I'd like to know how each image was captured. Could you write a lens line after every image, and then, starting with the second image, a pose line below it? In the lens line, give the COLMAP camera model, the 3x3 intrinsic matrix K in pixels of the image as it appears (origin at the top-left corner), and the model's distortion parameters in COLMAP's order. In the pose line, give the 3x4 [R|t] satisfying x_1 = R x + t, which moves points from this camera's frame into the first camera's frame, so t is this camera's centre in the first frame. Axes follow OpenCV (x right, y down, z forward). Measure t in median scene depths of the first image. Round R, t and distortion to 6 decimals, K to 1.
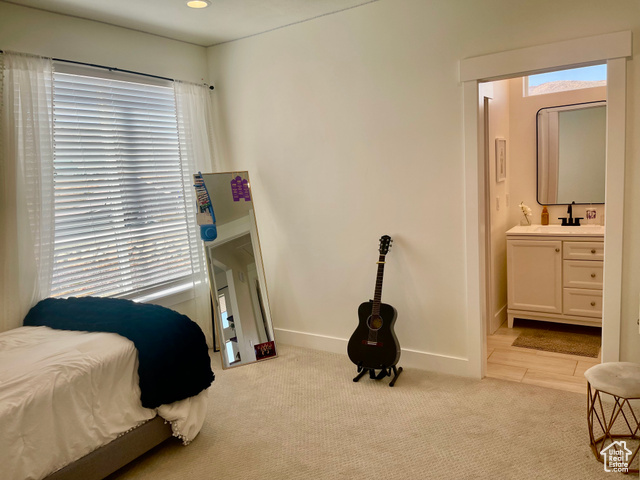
lens RADIAL K [[479.1, 0, 324.5], [0, 479.1, 243.4], [0, 0, 1]] dist [0.056349, -0.075325]
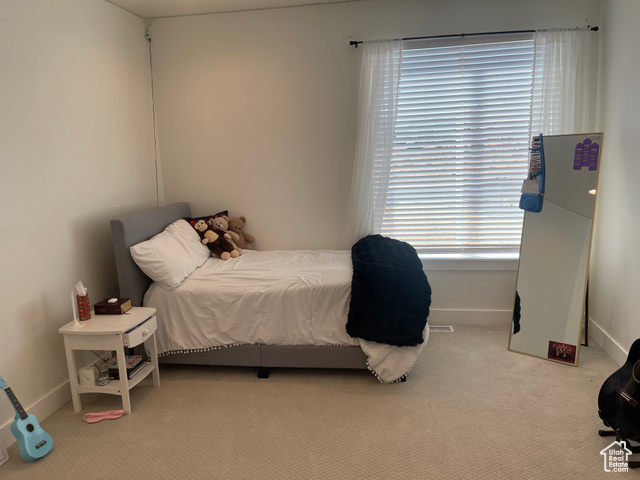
lens RADIAL K [[479.1, 0, 322.6], [0, 479.1, 236.7], [0, 0, 1]] dist [0.056349, -0.075325]
pose [[0.413115, 0.207345, -0.886761, 0.513460], [-0.118809, 0.977684, 0.173255, -0.086999], [0.902896, 0.033781, 0.428530, 0.325726]]
